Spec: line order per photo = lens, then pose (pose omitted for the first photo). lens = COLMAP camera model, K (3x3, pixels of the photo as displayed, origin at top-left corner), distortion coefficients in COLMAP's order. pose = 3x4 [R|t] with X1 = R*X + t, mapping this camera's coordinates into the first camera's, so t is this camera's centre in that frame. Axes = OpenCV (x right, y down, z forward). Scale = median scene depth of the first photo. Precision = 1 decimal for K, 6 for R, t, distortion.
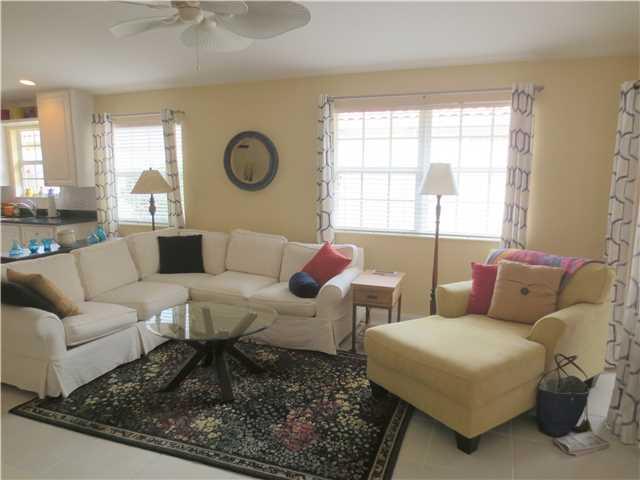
lens RADIAL K [[451.0, 0, 319.4], [0, 451.0, 240.2], [0, 0, 1]] dist [-0.010727, -0.002824]
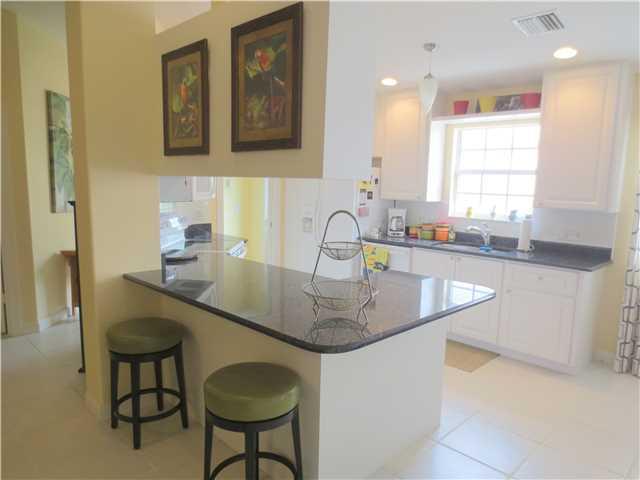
lens RADIAL K [[451.0, 0, 319.7], [0, 451.0, 240.6], [0, 0, 1]] dist [-0.010727, -0.002824]
pose [[0.920626, 0.085436, -0.380983, -0.617835], [-0.096998, 0.995221, -0.011209, -0.027360], [0.378205, 0.047274, 0.924514, 0.223640]]
